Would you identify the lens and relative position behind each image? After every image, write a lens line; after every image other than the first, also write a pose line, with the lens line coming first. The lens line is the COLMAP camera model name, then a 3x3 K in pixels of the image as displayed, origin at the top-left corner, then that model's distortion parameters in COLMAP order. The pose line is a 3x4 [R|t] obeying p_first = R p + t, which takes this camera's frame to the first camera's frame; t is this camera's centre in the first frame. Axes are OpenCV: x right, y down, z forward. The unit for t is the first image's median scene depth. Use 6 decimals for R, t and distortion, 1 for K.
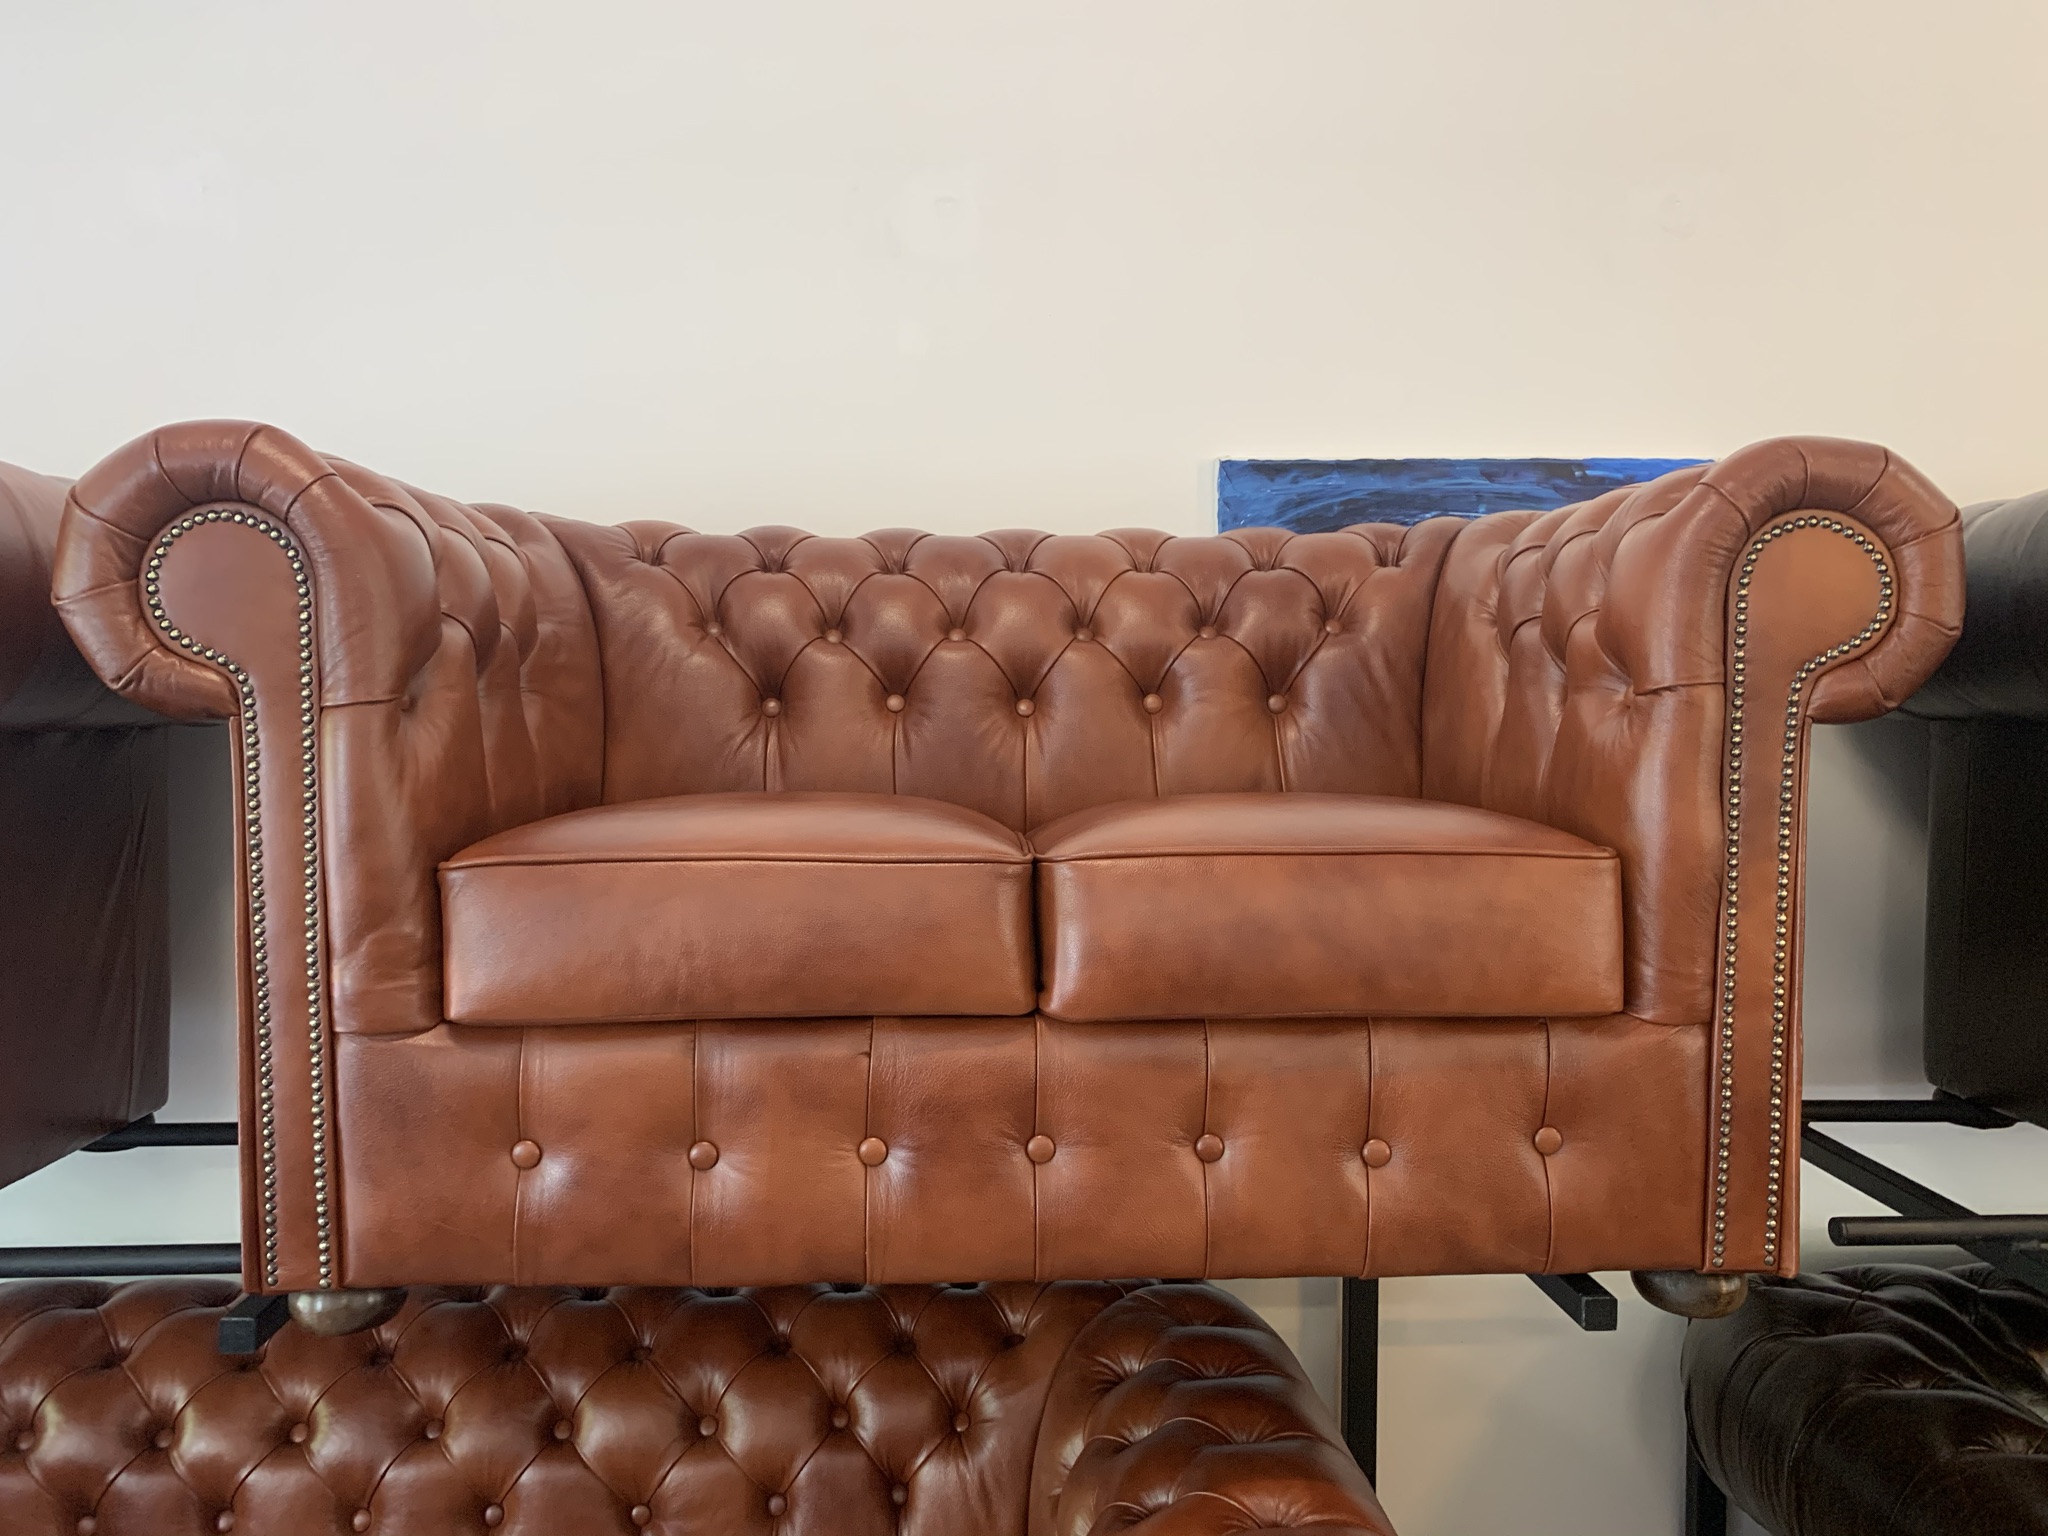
lens RADIAL K [[1577.0, 0, 1013.7], [0, 1577.0, 731.6], [0, 0, 1]] dist [0.024512, -0.017267]
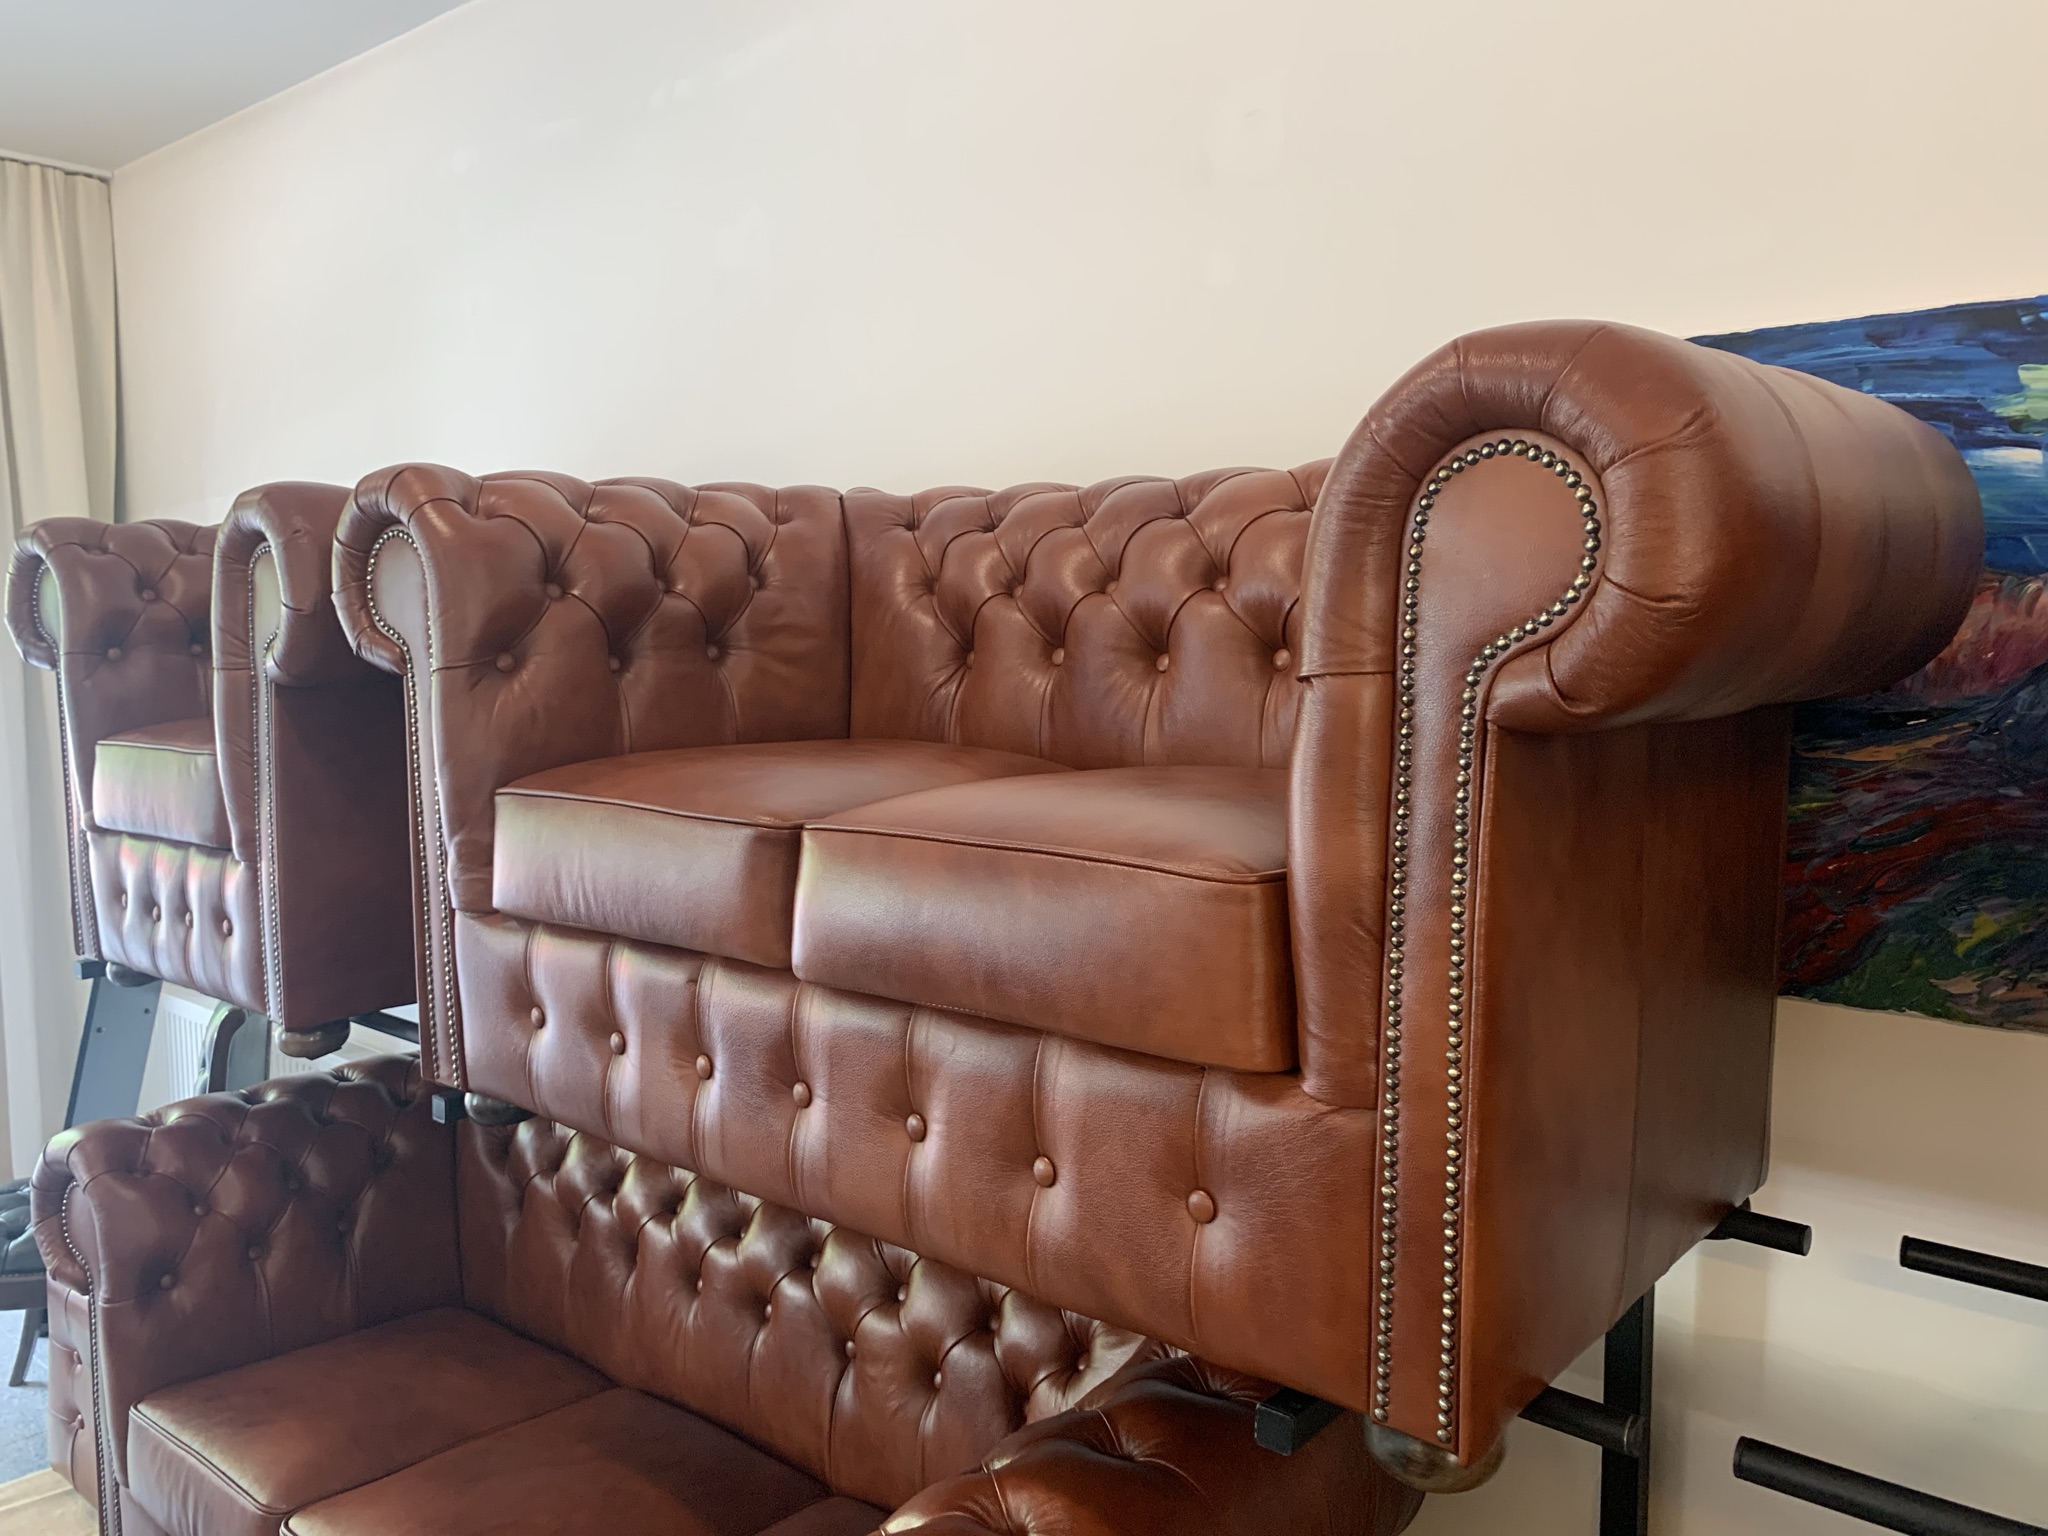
lens RADIAL K [[1577.0, 0, 1022.9], [0, 1577.0, 761.5], [0, 0, 1]] dist [0.024512, -0.017267]
pose [[0.737675, 0.056877, -0.672756, 0.635529], [-0.000068, 0.996451, 0.084170, -0.039353], [0.675156, -0.062044, 0.735061, 0.247020]]
